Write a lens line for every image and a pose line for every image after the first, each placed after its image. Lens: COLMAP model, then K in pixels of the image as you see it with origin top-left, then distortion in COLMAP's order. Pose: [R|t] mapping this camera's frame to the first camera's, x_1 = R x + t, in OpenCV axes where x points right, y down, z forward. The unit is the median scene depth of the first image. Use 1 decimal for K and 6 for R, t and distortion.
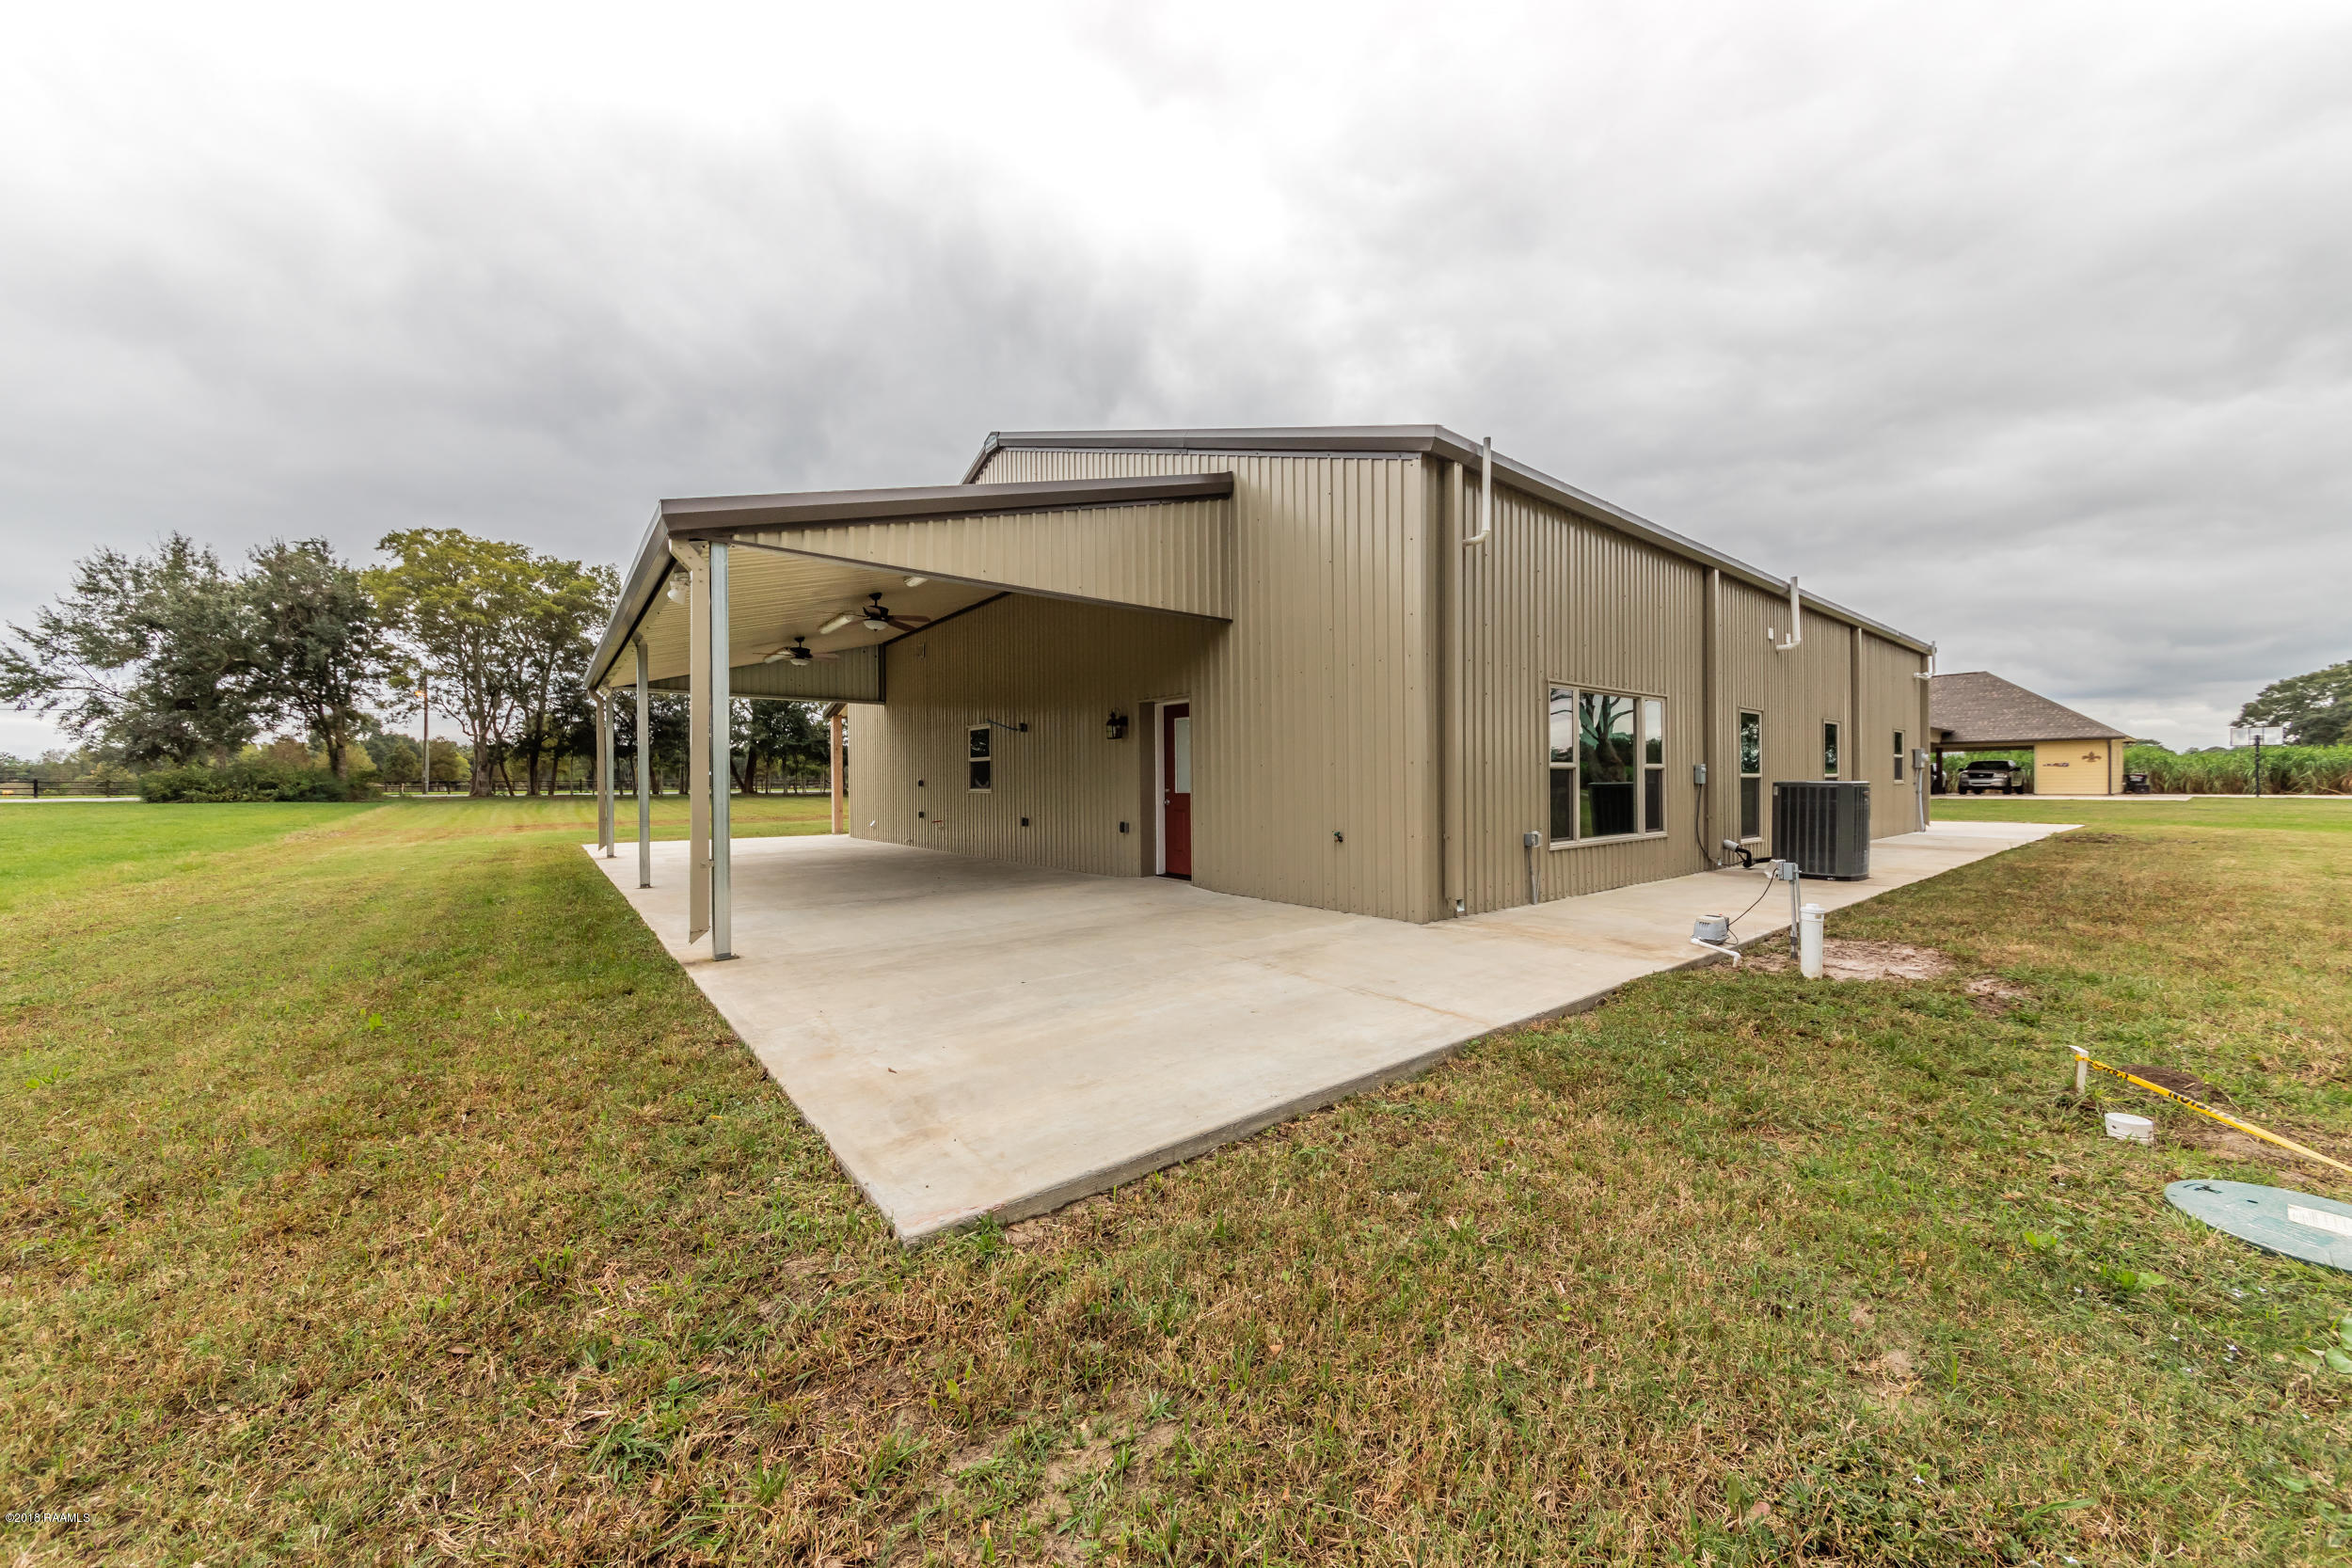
lens RADIAL K [[837.7, 0, 1180.5], [0, 837.7, 788.8], [0, 0, 1]] dist [0.019043, 0.000833]
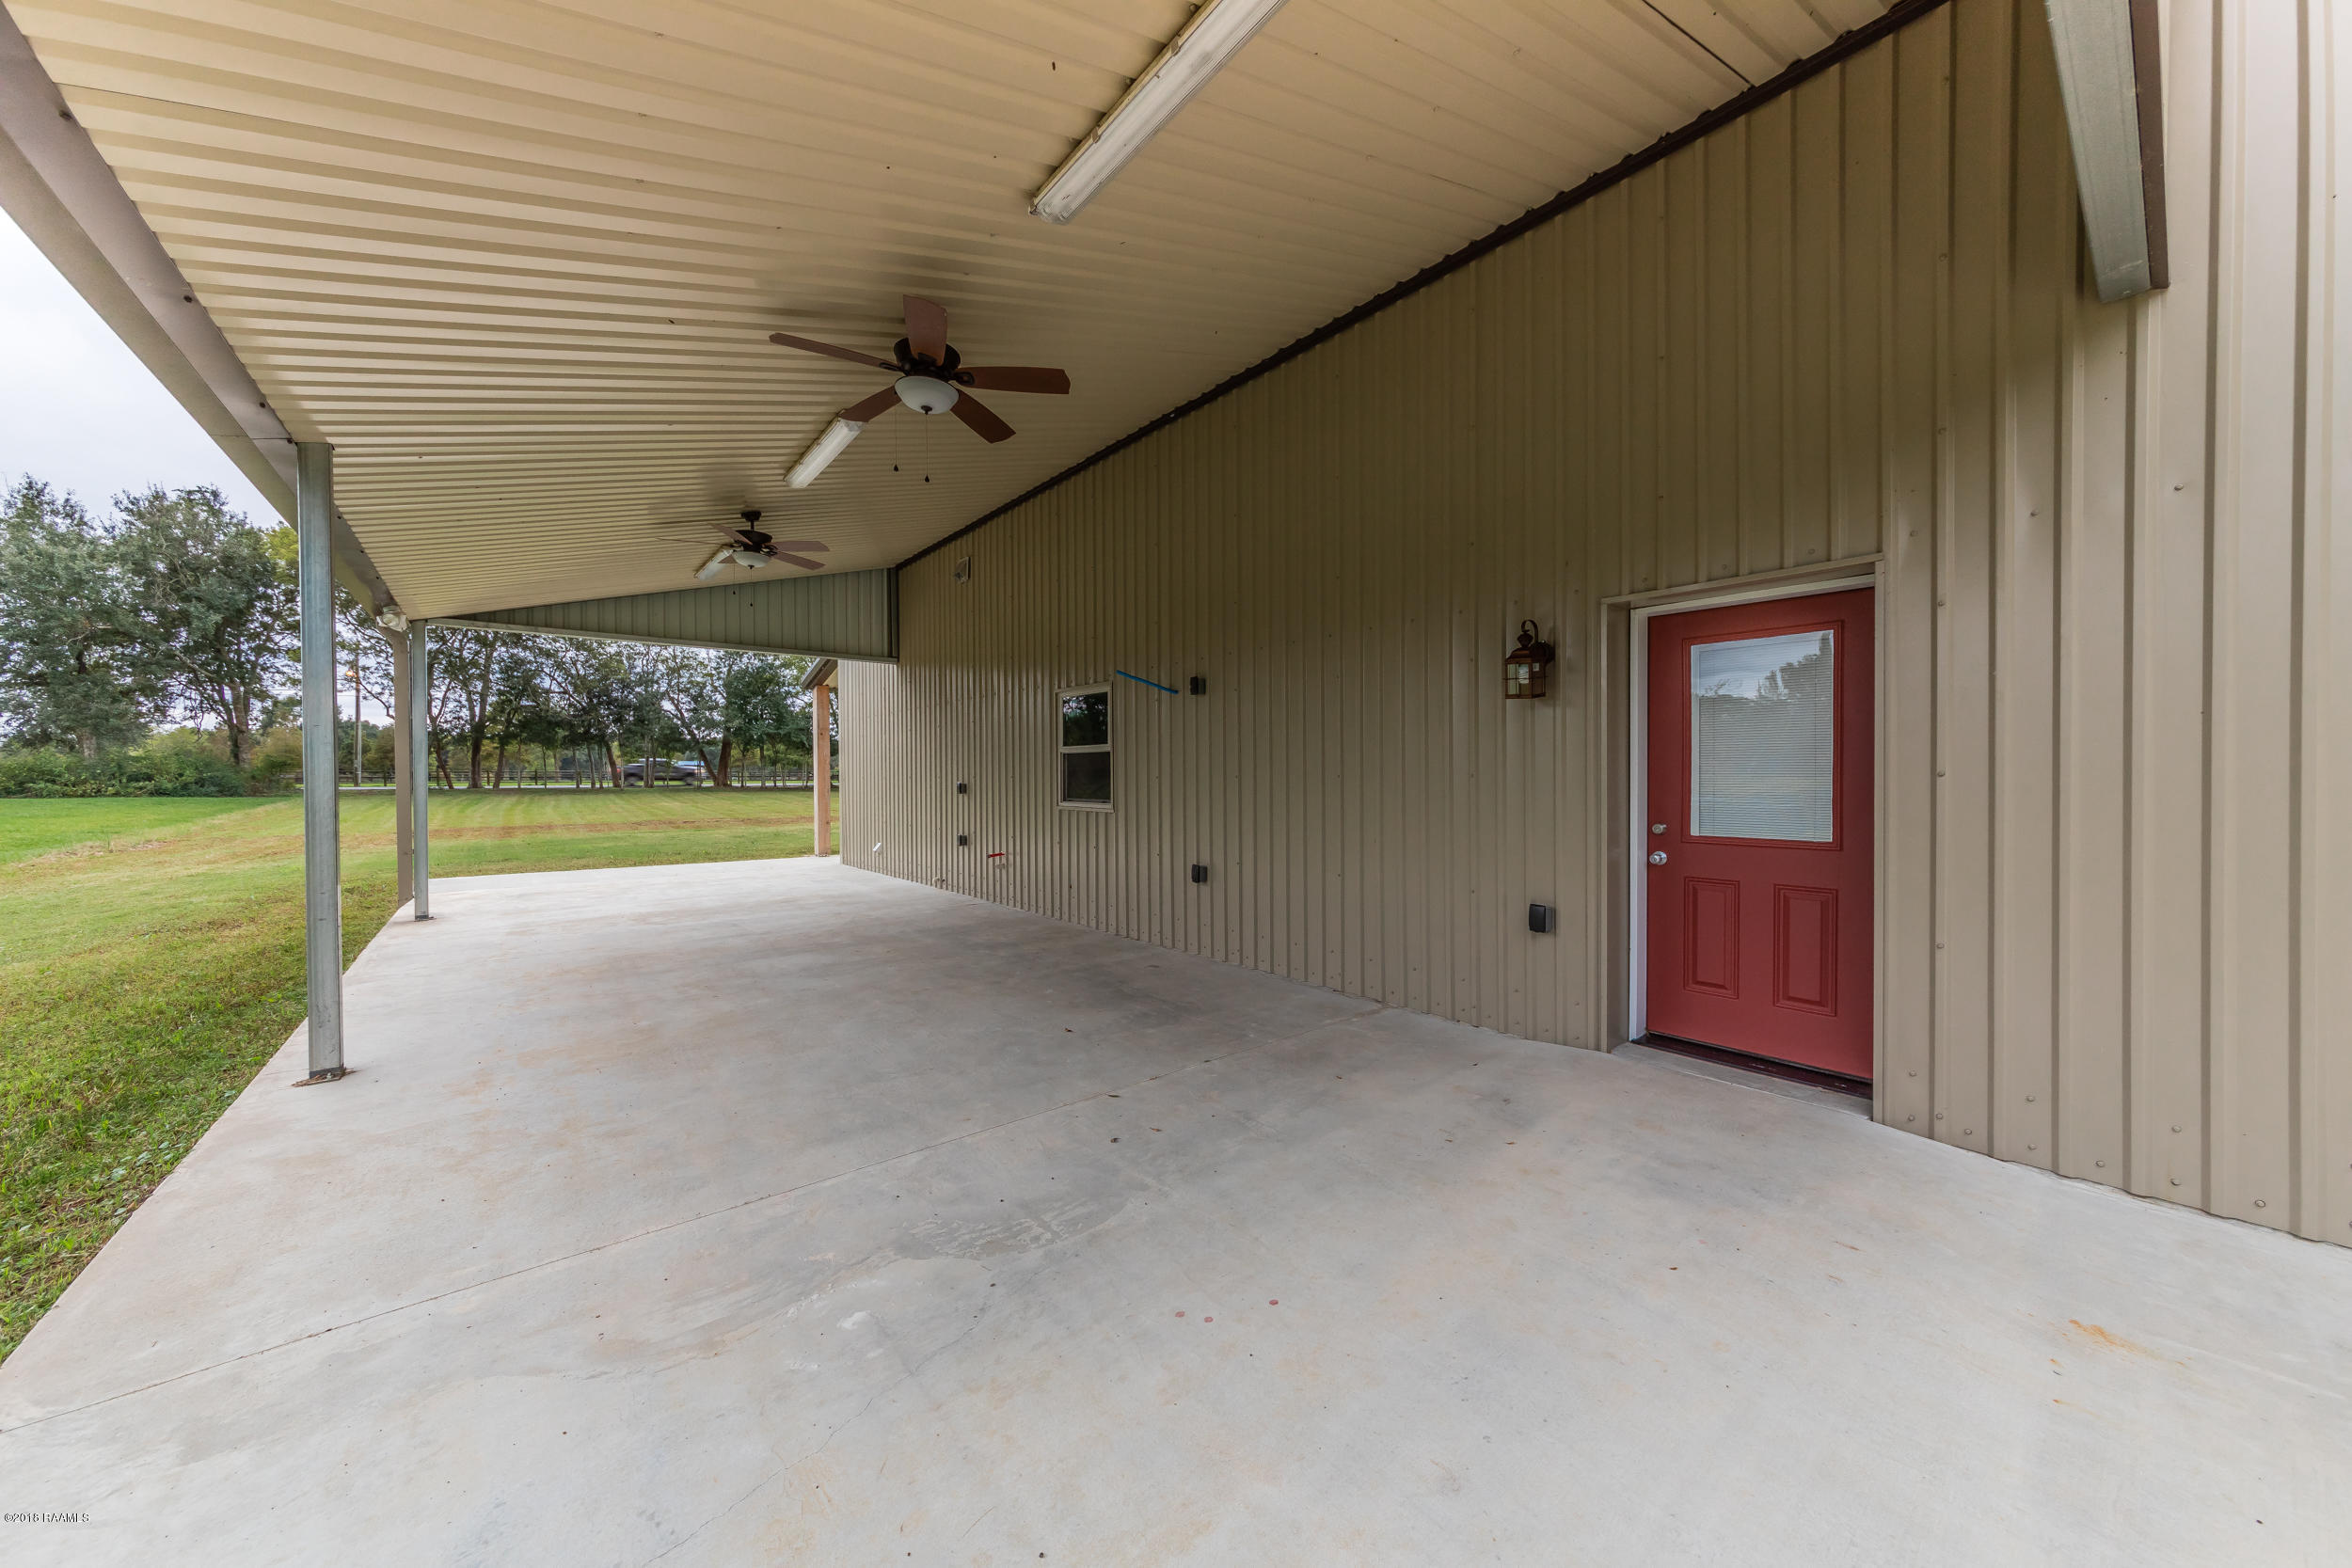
lens RADIAL K [[837.7, 0, 1174.1], [0, 837.7, 784.9], [0, 0, 1]] dist [0.019043, 0.000833]
pose [[0.999941, 0.003342, 0.010384, -0.055047], [-0.003403, 0.999977, 0.005882, -0.004370], [-0.010364, -0.005917, 0.999929, 0.132912]]
